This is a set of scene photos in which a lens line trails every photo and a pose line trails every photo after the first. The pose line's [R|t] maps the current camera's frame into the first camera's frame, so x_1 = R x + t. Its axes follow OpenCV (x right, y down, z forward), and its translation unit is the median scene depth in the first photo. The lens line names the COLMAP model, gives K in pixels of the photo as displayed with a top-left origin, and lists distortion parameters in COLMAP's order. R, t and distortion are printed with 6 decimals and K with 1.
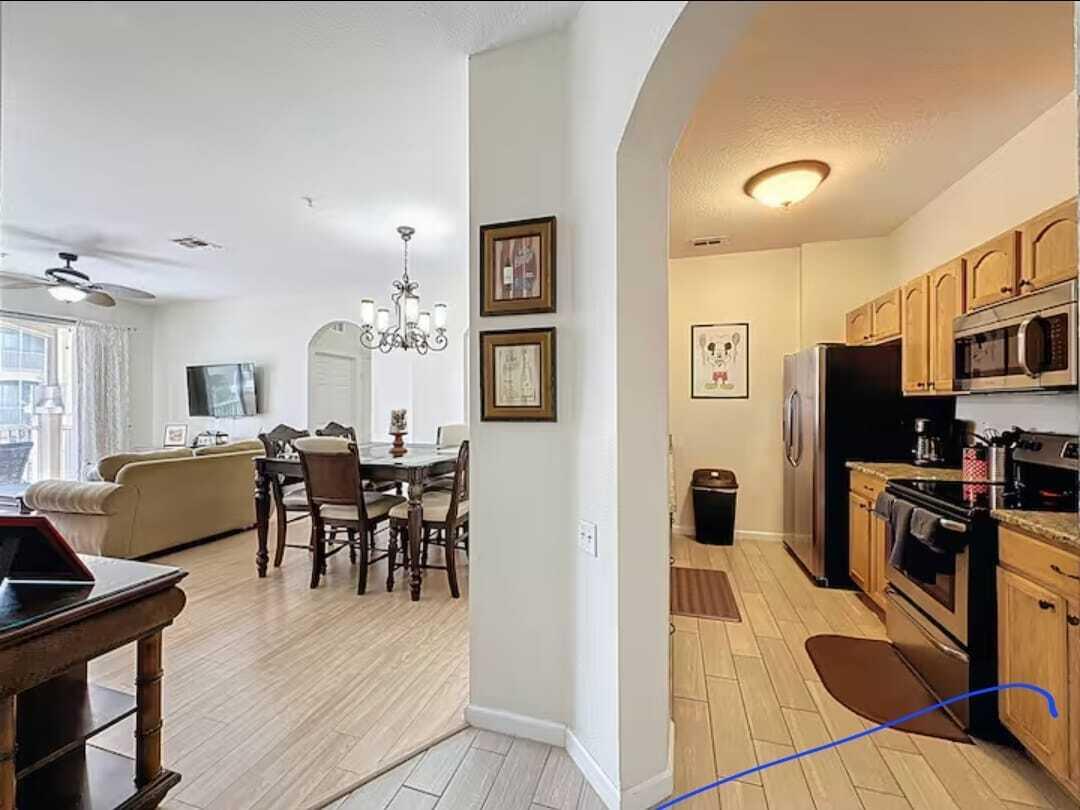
lens RADIAL K [[441.4, 0, 544.4], [0, 441.4, 407.2], [0, 0, 1]] dist [-0.017459, 0.003722]
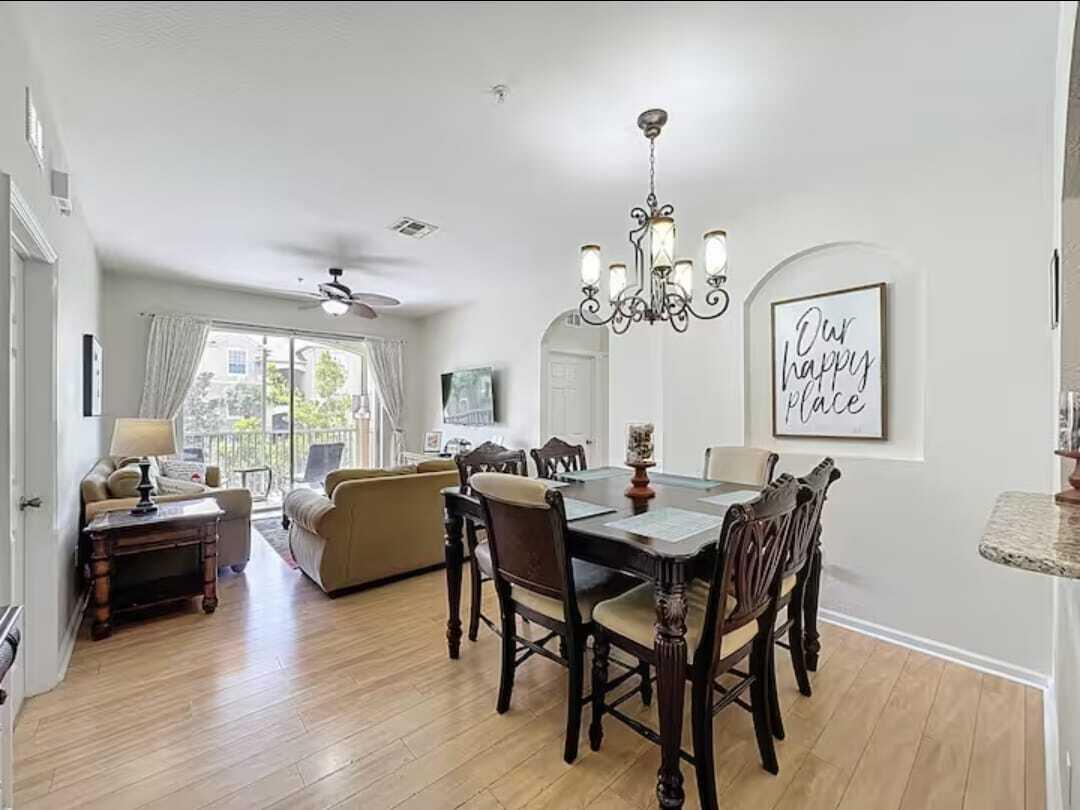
lens RADIAL K [[441.4, 0, 543.6], [0, 441.4, 413.6], [0, 0, 1]] dist [-0.017459, 0.003722]
pose [[0.850203, 0.004482, -0.526436, -0.128603], [-0.001588, 0.999981, 0.005950, -0.013510], [0.526452, -0.004223, 0.850194, 0.424820]]
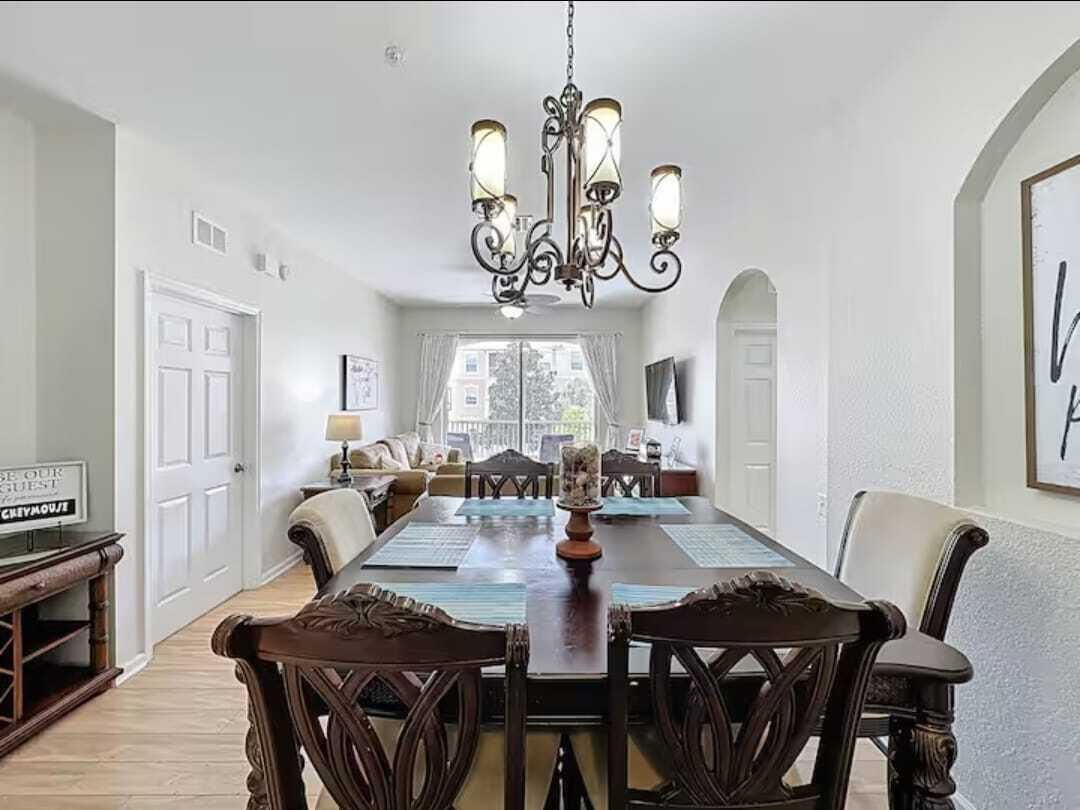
lens RADIAL K [[441.4, 0, 530.0], [0, 441.4, 400.4], [0, 0, 1]] dist [-0.017459, 0.003722]
pose [[0.267152, 0.002856, -0.963650, 0.035314], [-0.003623, 0.999992, 0.001959, -0.035578], [0.963647, 0.002968, 0.267160, 0.864610]]
